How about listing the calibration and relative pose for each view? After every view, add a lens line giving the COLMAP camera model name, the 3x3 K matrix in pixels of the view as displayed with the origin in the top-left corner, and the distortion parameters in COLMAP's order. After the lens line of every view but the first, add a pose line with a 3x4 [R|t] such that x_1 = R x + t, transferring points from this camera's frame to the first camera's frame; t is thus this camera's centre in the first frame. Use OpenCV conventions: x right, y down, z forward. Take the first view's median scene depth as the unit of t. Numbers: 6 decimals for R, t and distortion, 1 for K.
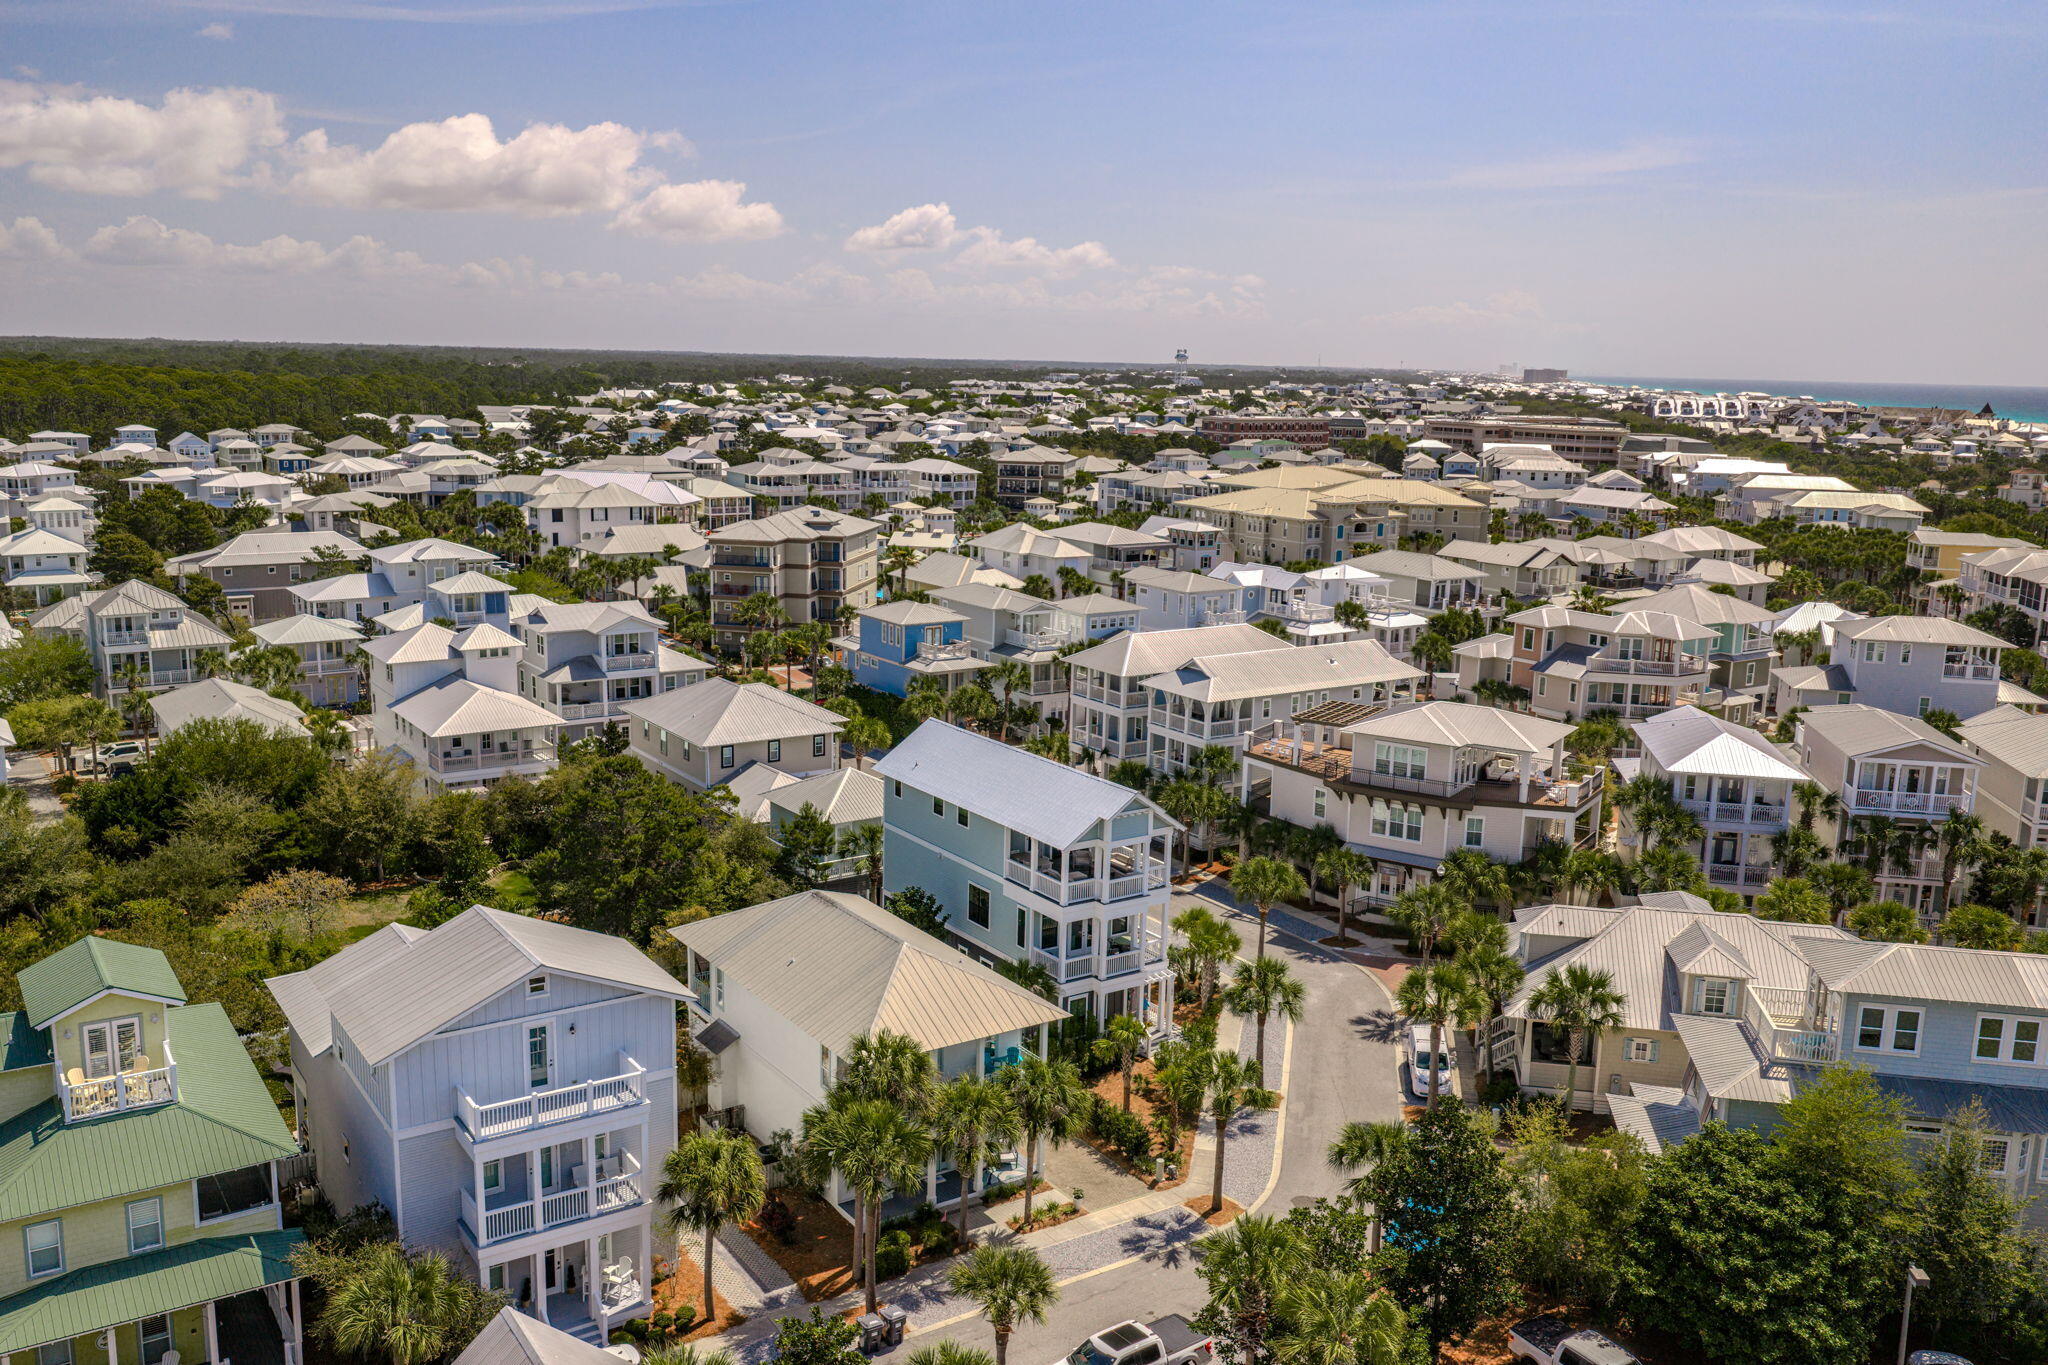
lens RADIAL K [[1690.8, 0, 1031.1], [0, 1690.8, 690.8], [0, 0, 1]] dist [0.036949, -0.066743]
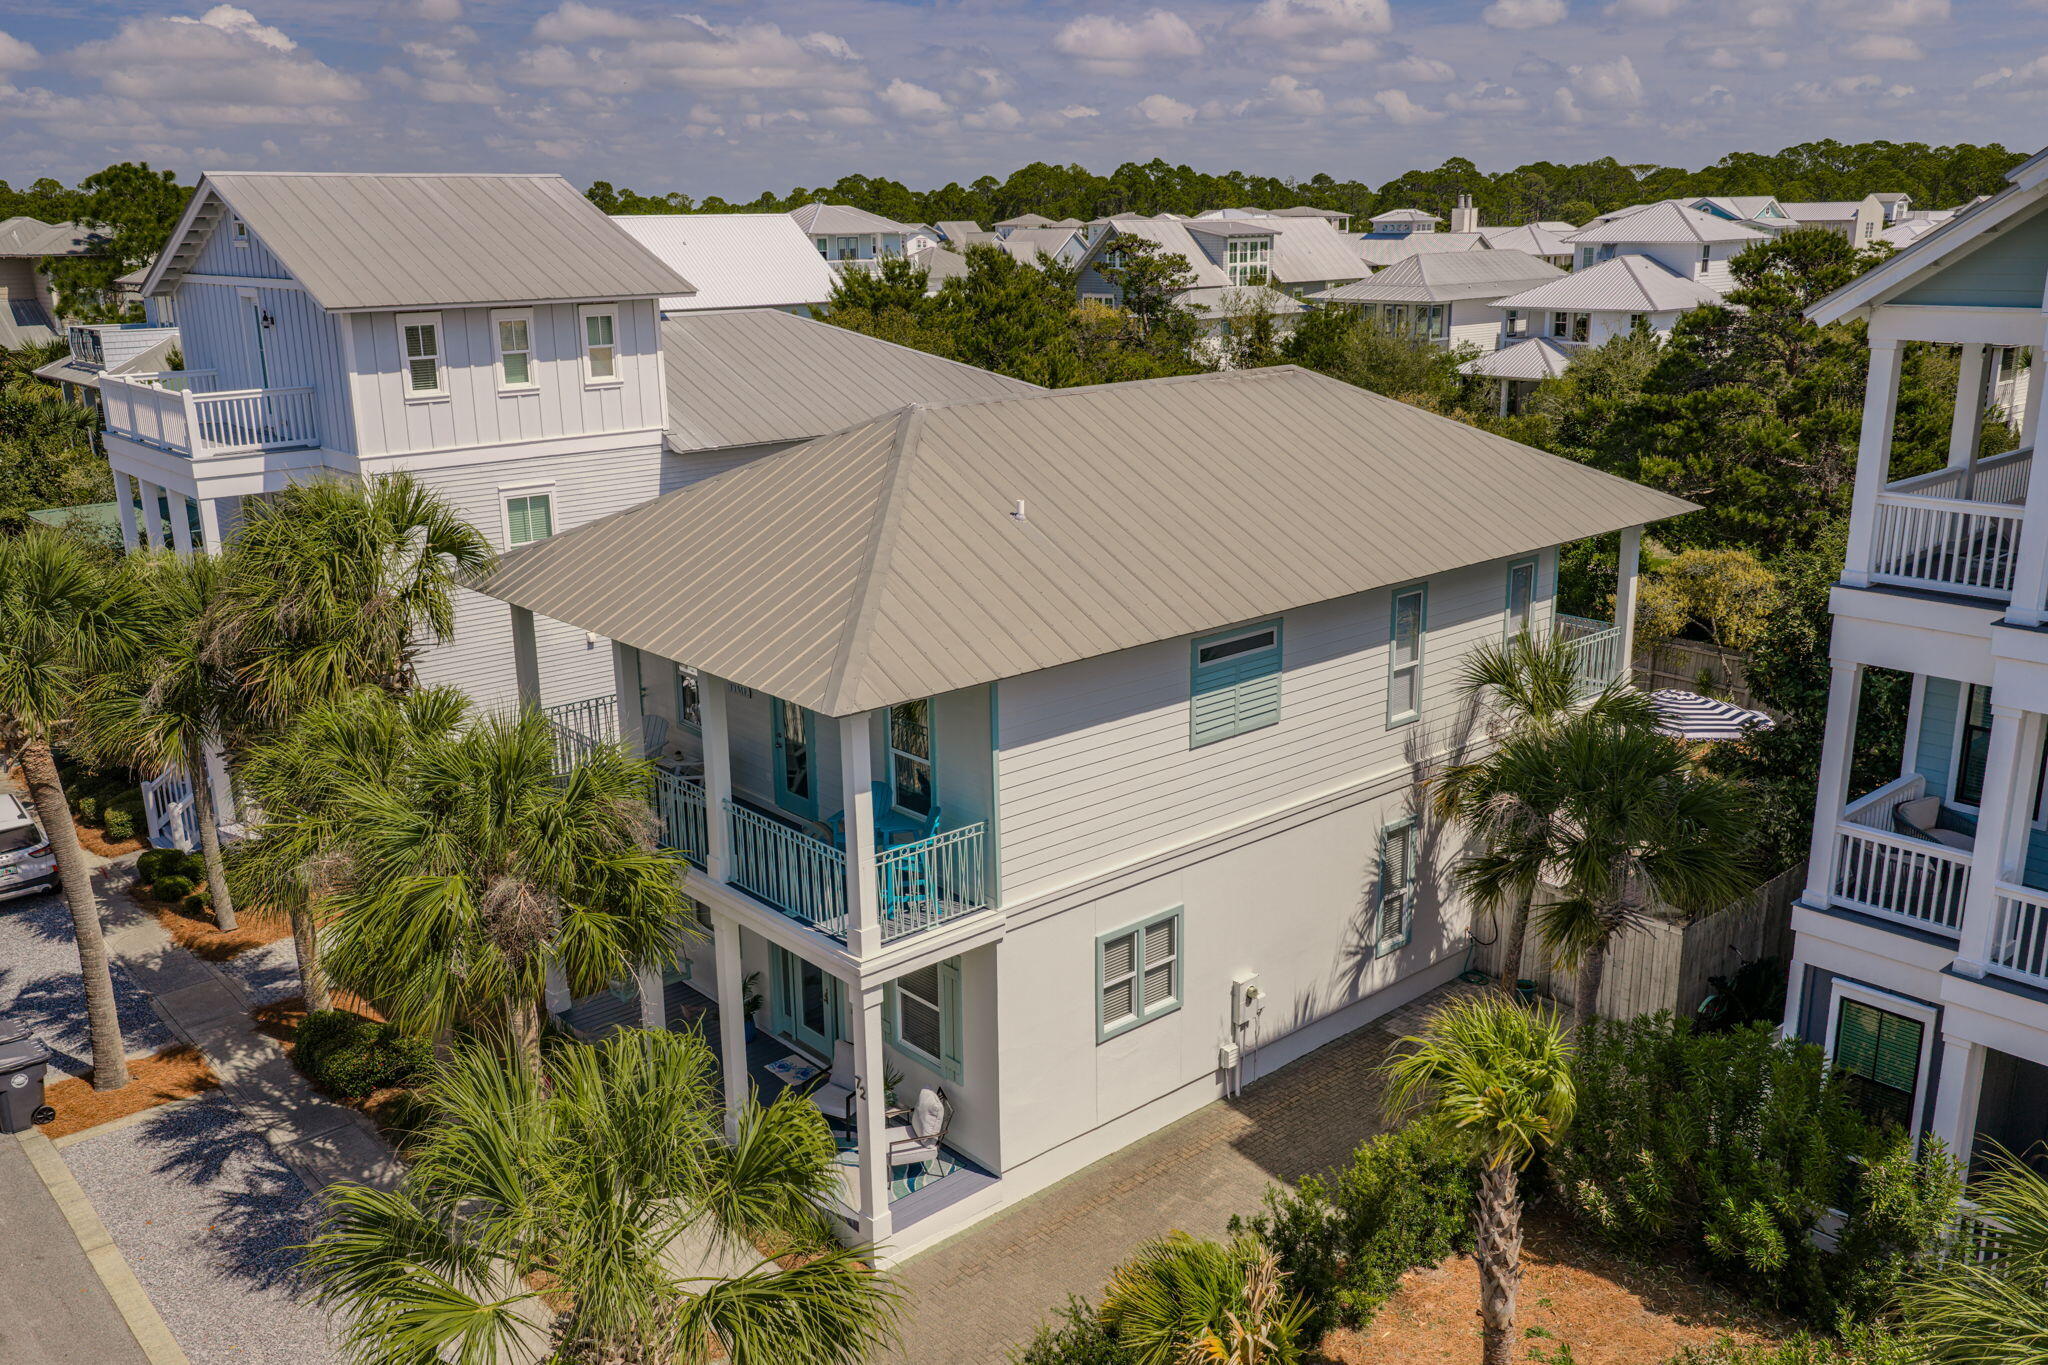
lens RADIAL K [[1698.7, 0, 1029.3], [0, 1698.7, 675.0], [0, 0, 1]] dist [0.026434, -0.046087]
pose [[0.122842, 0.235370, -0.964111, 0.167036], [-0.172618, 0.961729, 0.212794, 0.075861], [0.977299, 0.140283, 0.158770, 0.597073]]
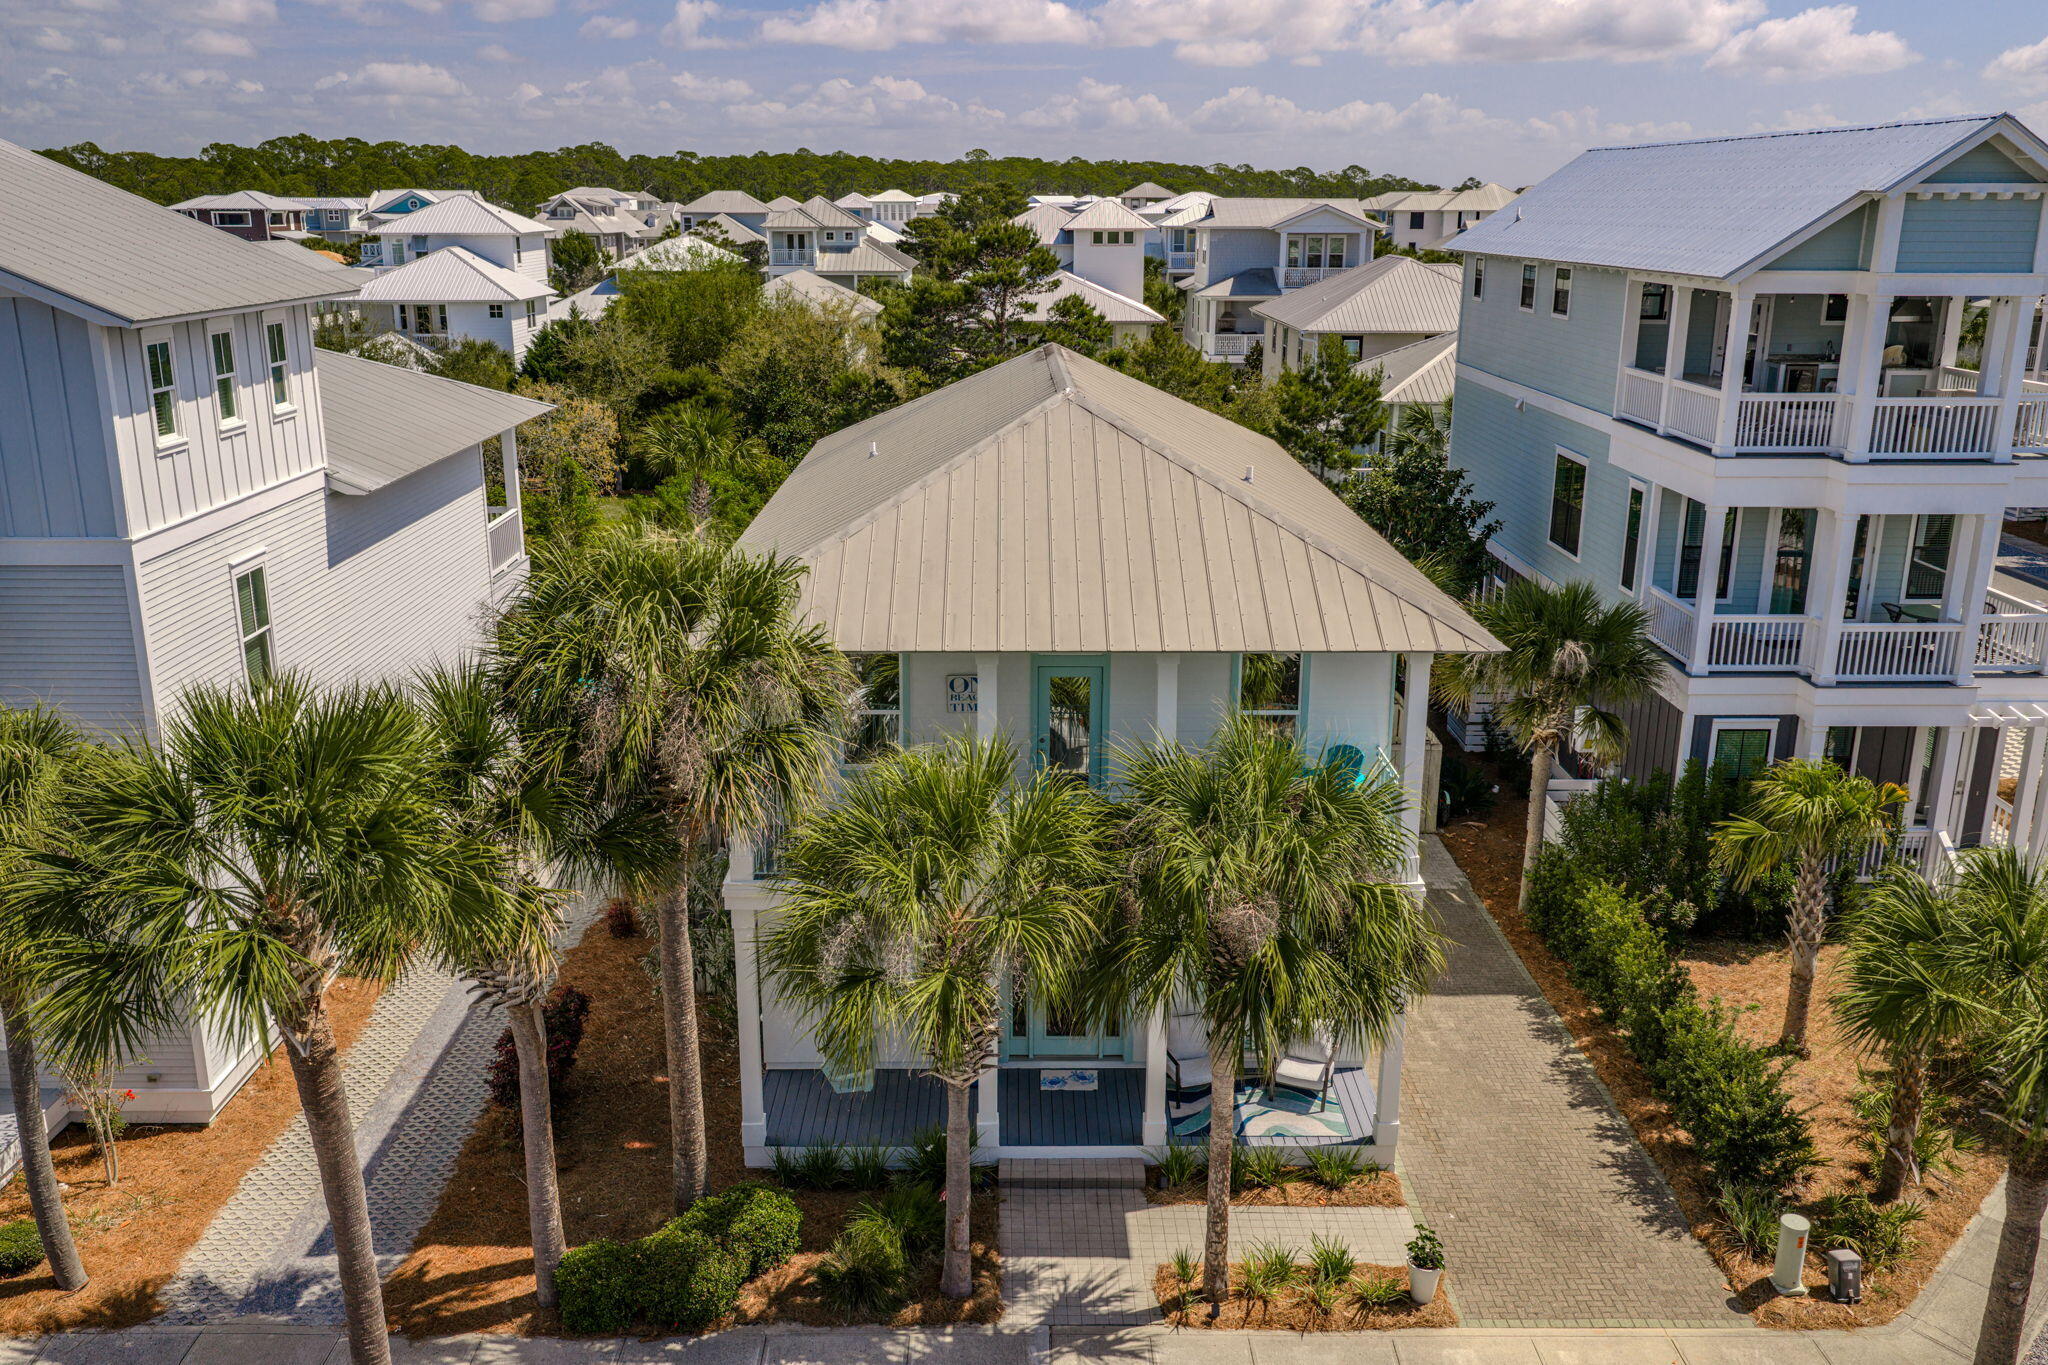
lens RADIAL K [[1698.7, 0, 1029.3], [0, 1698.7, 675.0], [0, 0, 1]] dist [0.026434, -0.046087]
pose [[0.833364, 0.130485, -0.537102, 0.068303], [-0.091750, 0.990911, 0.098375, 0.105730], [0.545057, -0.032703, 0.837761, 0.431432]]
